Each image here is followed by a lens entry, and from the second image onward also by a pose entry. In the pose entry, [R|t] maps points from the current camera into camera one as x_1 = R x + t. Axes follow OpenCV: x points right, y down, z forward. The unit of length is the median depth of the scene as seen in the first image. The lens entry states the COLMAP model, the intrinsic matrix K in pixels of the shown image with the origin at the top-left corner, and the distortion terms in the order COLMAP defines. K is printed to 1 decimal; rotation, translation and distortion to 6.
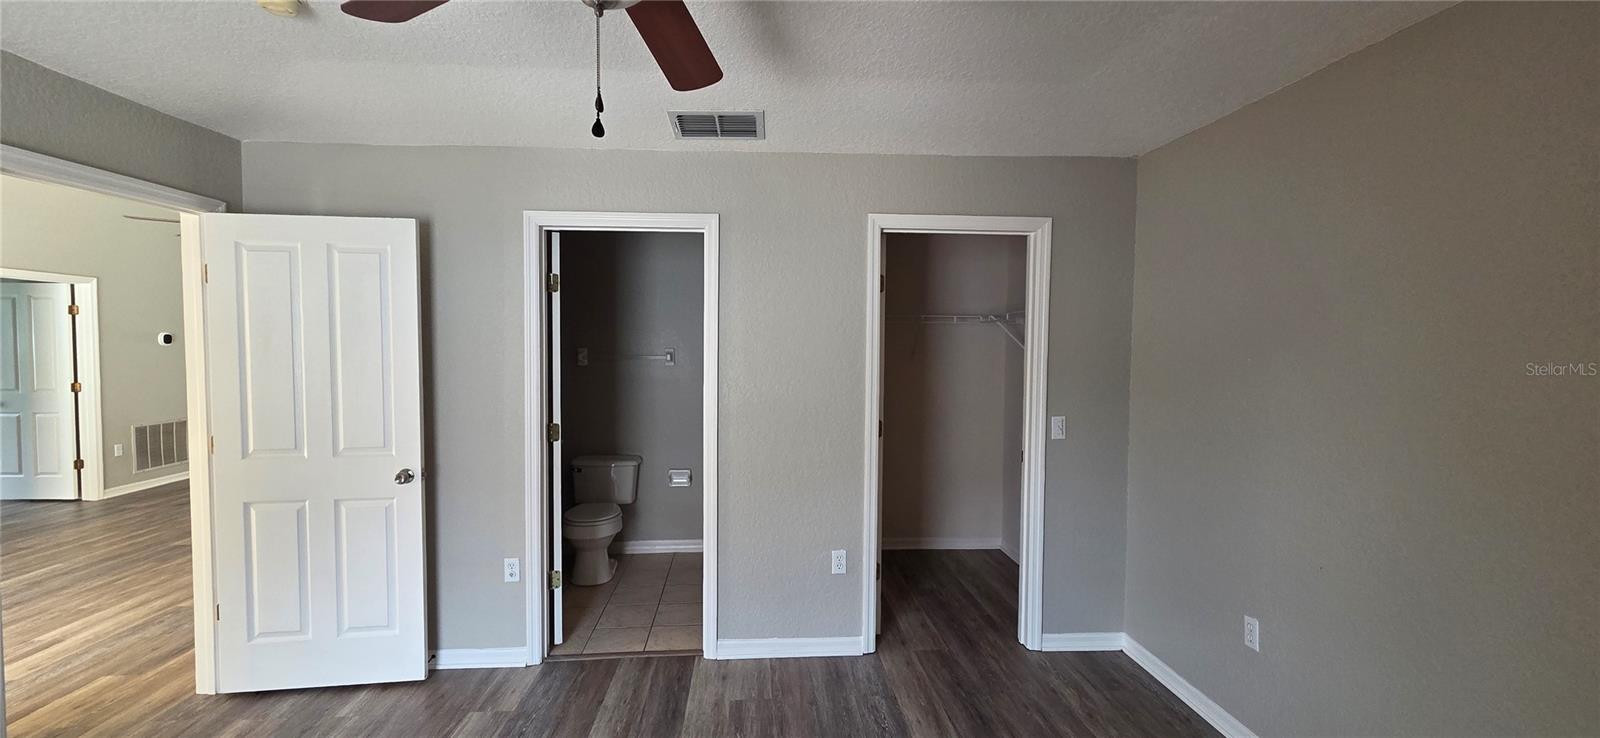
lens RADIAL K [[662.3, 0, 800.9], [0, 662.3, 370.6], [0, 0, 1]] dist [0.007430, -0.000242]
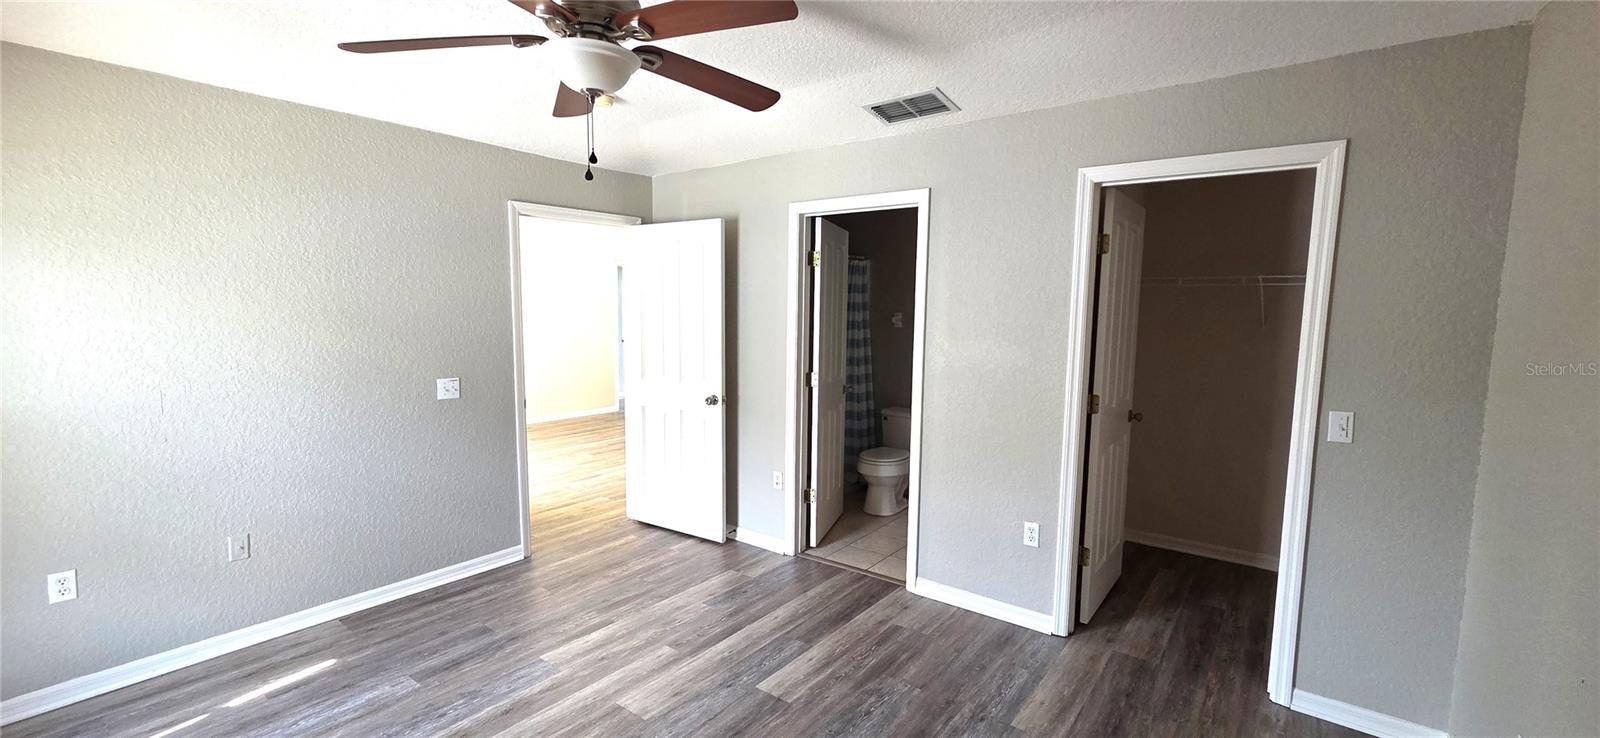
lens RADIAL K [[662.3, 0, 784.4], [0, 662.3, 372.0], [0, 0, 1]] dist [0.007430, -0.000242]
pose [[0.742772, 0.071414, -0.665725, 0.437437], [-0.034853, 0.997071, 0.068072, -0.004112], [0.668637, -0.027359, 0.743086, 0.036983]]
